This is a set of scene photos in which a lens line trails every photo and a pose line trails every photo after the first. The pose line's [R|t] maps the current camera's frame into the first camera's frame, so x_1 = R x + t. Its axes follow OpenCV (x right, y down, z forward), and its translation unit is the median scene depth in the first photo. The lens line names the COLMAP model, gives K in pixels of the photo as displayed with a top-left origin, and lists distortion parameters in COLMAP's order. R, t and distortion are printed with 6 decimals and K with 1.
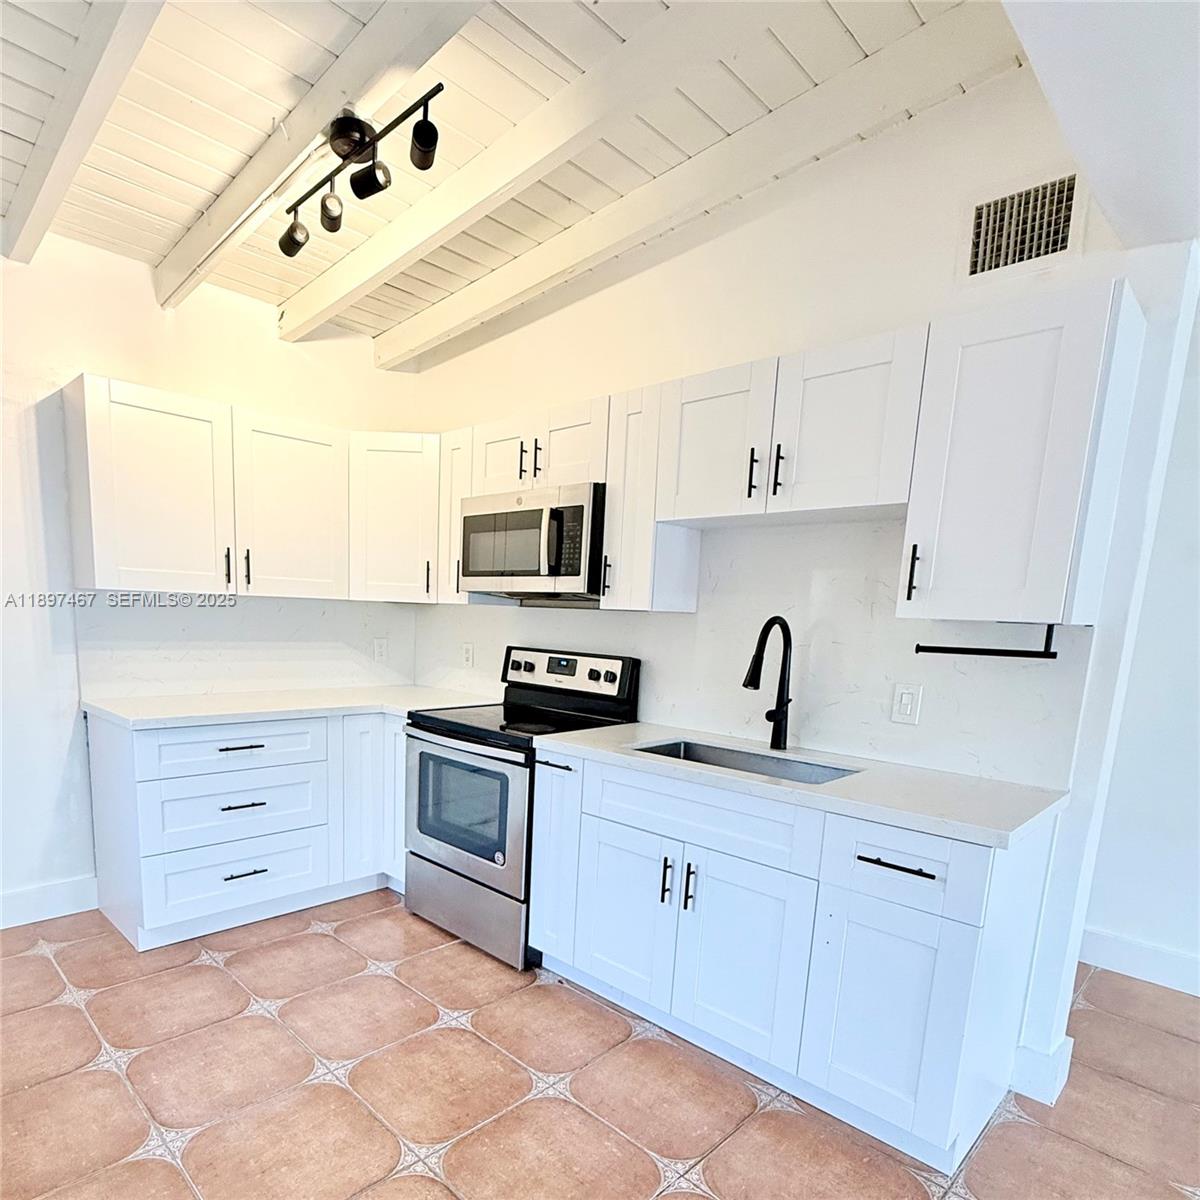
lens RADIAL K [[744.6, 0, 599.8], [0, 744.6, 746.7], [0, 0, 1]] dist [-0.002417, -0.001498]
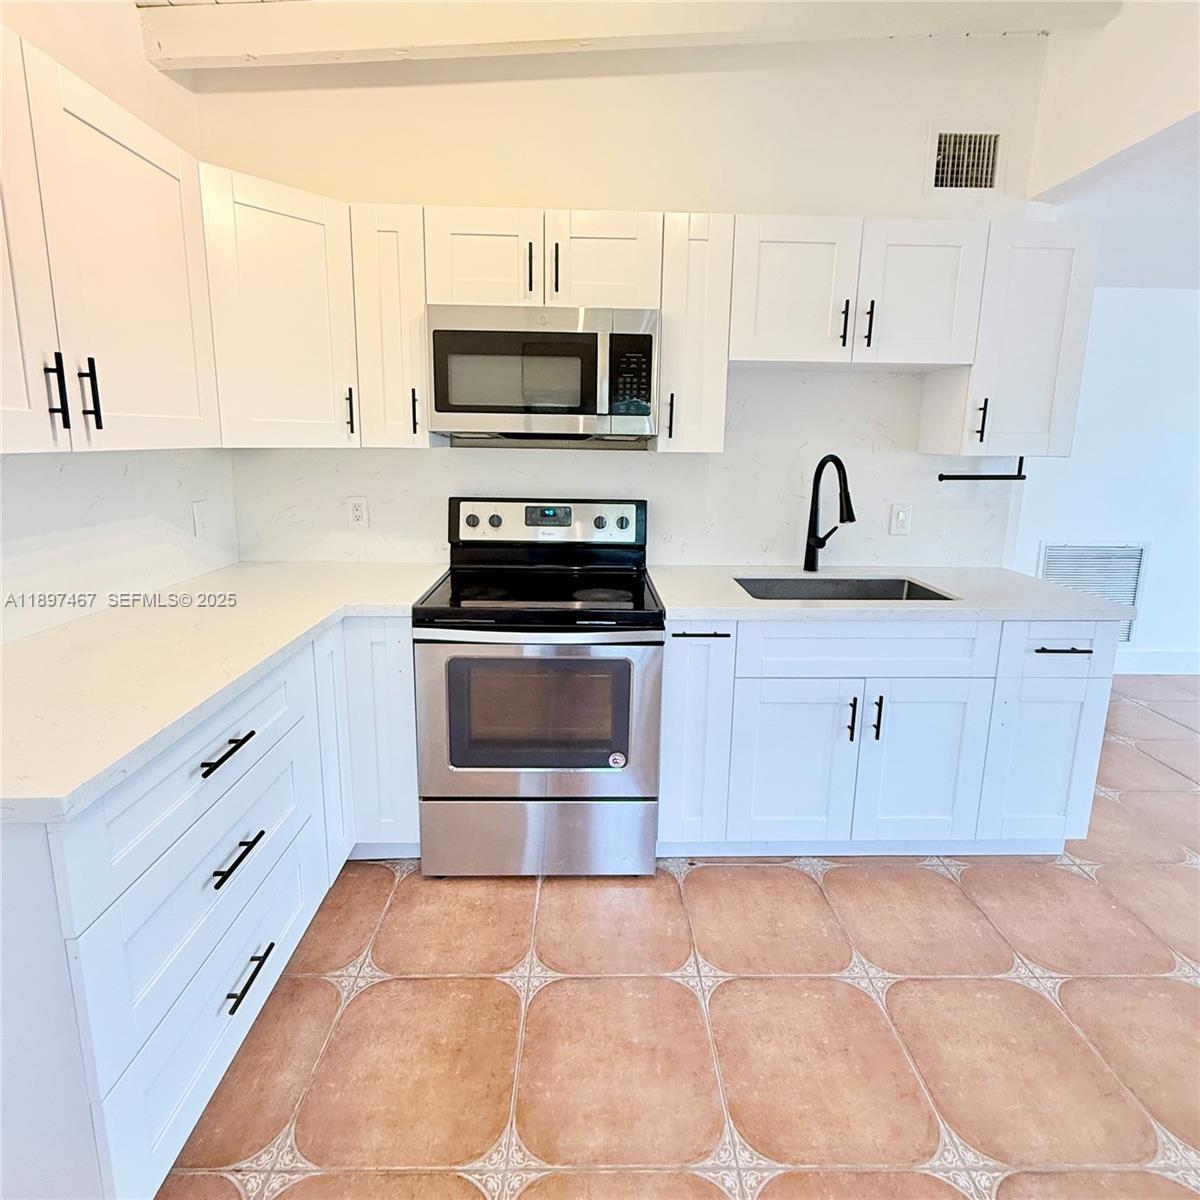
lens RADIAL K [[603.8, 0, 633.0], [0, 603.8, 549.6], [0, 0, 1]] dist [-0.001701, -0.001464]
pose [[0.704555, -0.154276, 0.692677, -0.555697], [0.135939, 0.987348, 0.081637, -0.133972], [-0.696508, 0.036644, 0.716613, 0.507525]]
